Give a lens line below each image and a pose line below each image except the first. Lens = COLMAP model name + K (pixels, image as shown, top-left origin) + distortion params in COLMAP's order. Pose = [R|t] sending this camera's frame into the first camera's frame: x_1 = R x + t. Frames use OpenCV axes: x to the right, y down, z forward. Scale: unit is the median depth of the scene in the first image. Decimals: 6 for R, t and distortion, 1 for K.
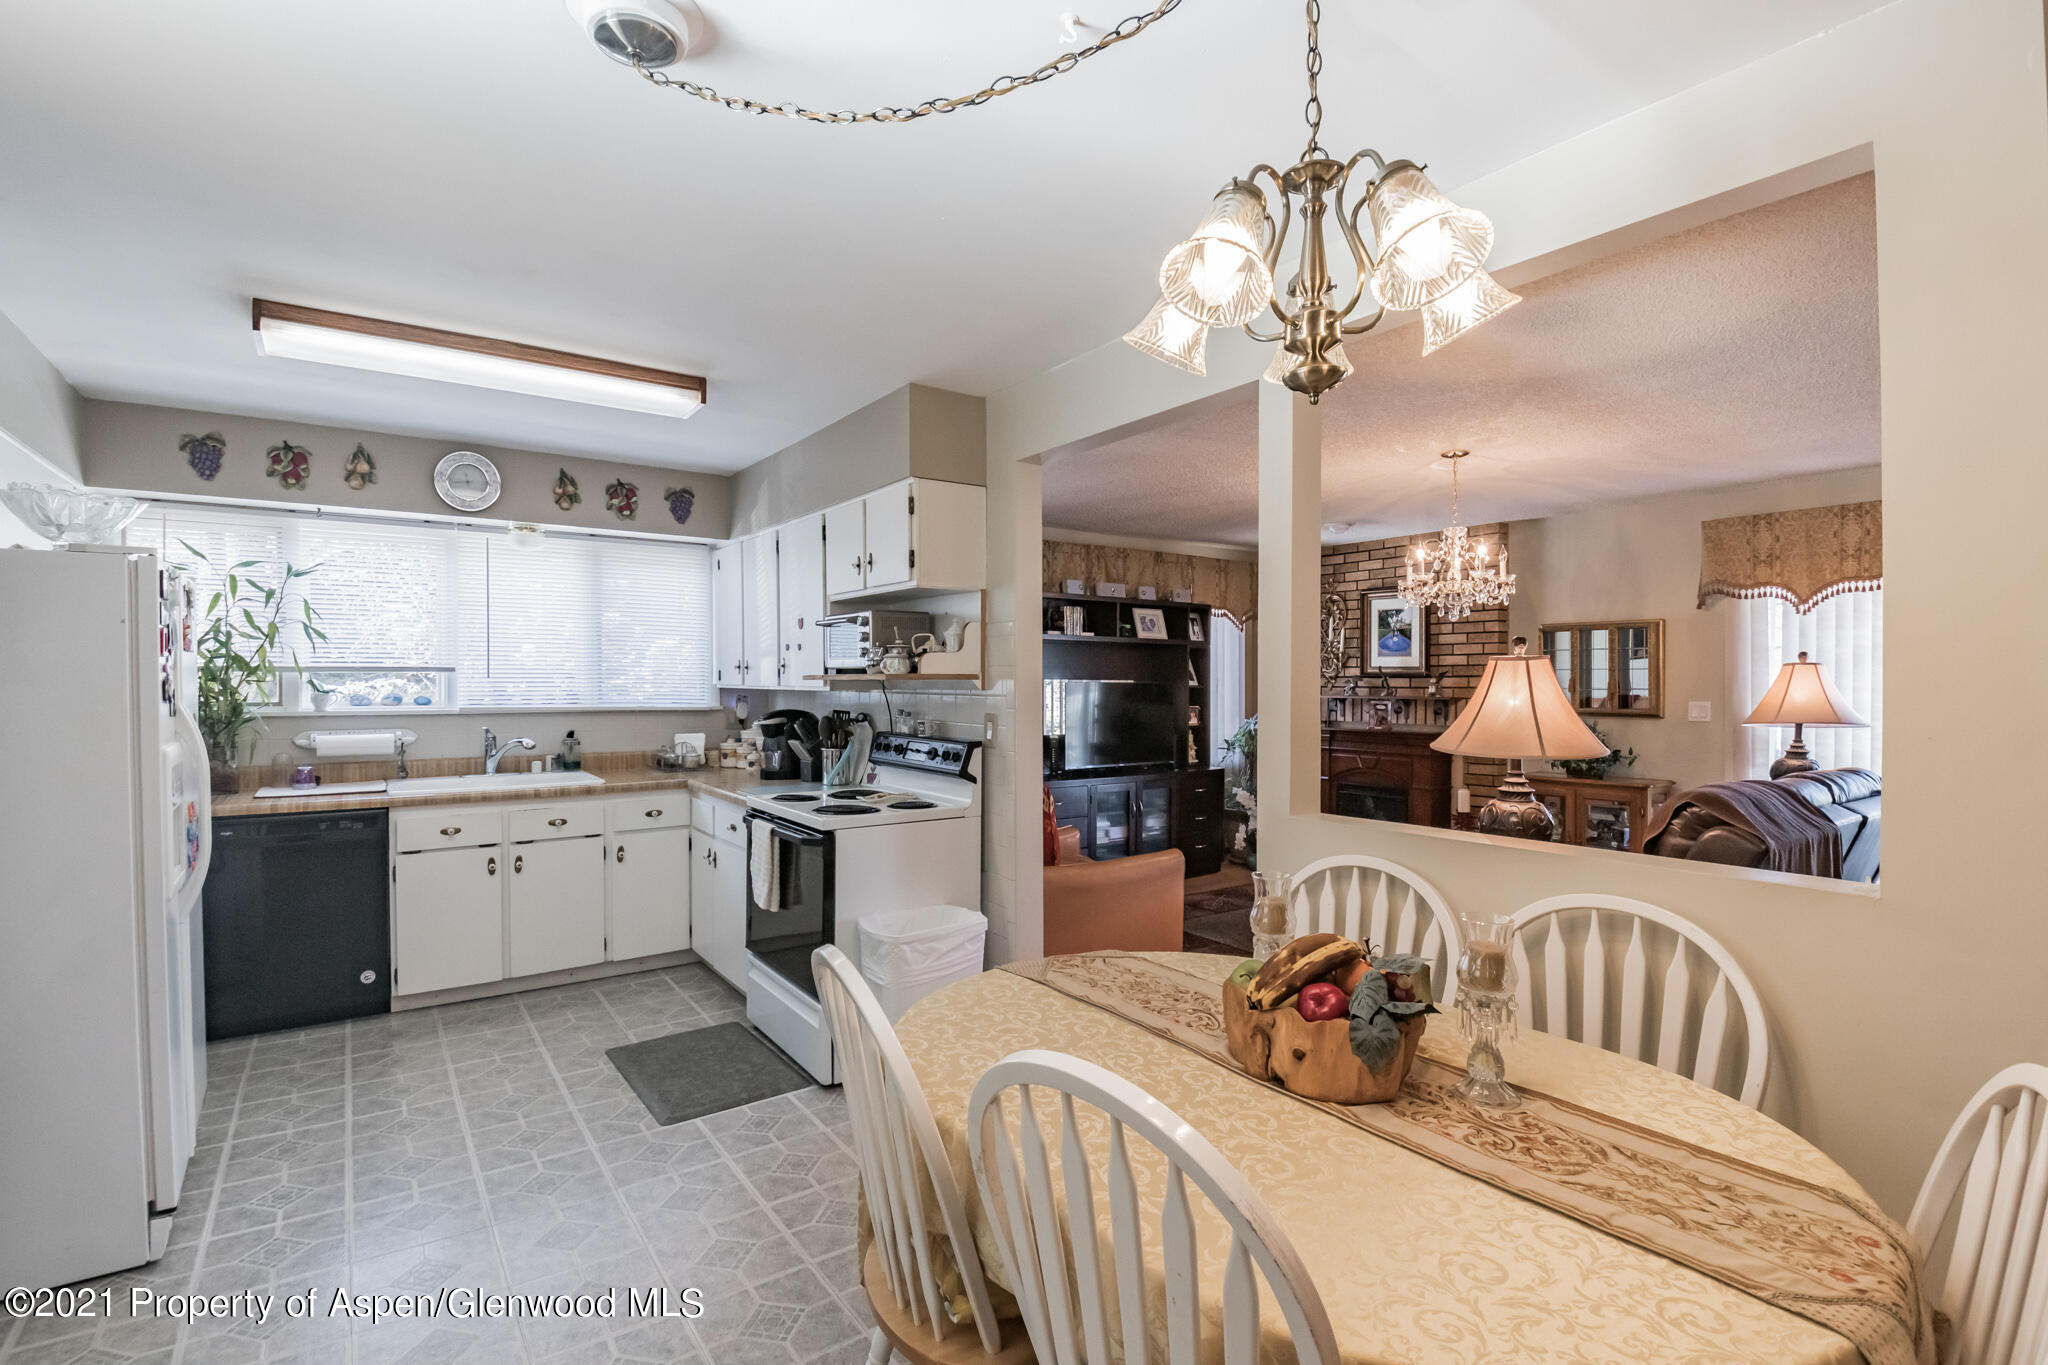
lens RADIAL K [[960.1, 0, 1030.6], [0, 960.1, 693.6], [0, 0, 1]] dist [-0.001551, -0.019366]
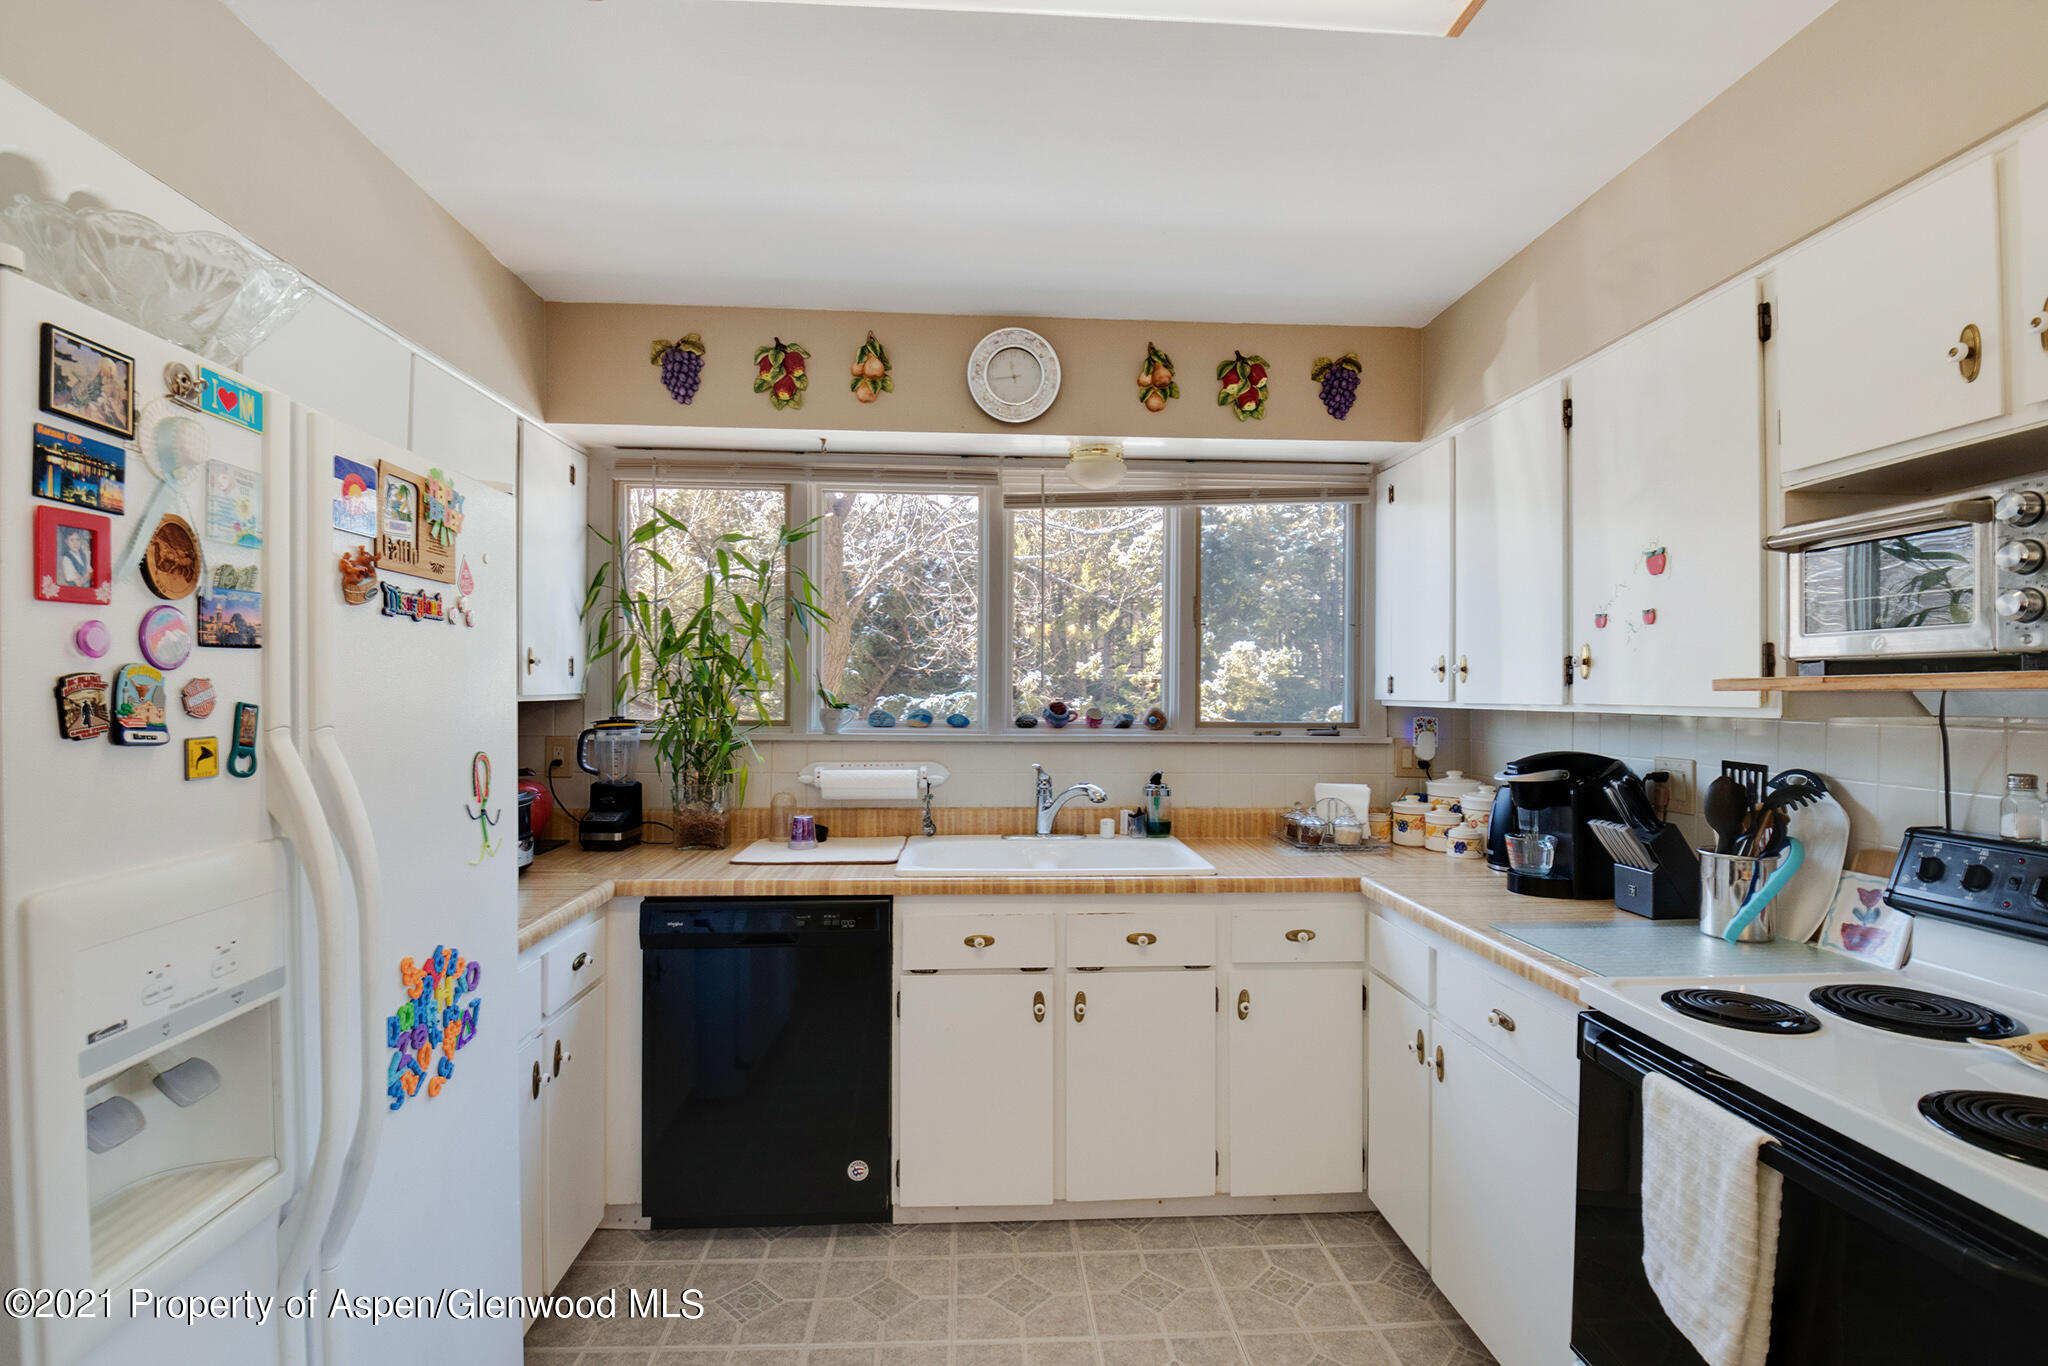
lens RADIAL K [[929.0, 0, 998.2], [0, 929.0, 705.3], [0, 0, 1]] dist [-0.002344, -0.000449]
pose [[0.835424, 0.008718, -0.549537, -0.263536], [-0.011102, 0.999938, -0.001014, -0.004257], [0.549494, 0.006948, 0.835469, 0.493033]]
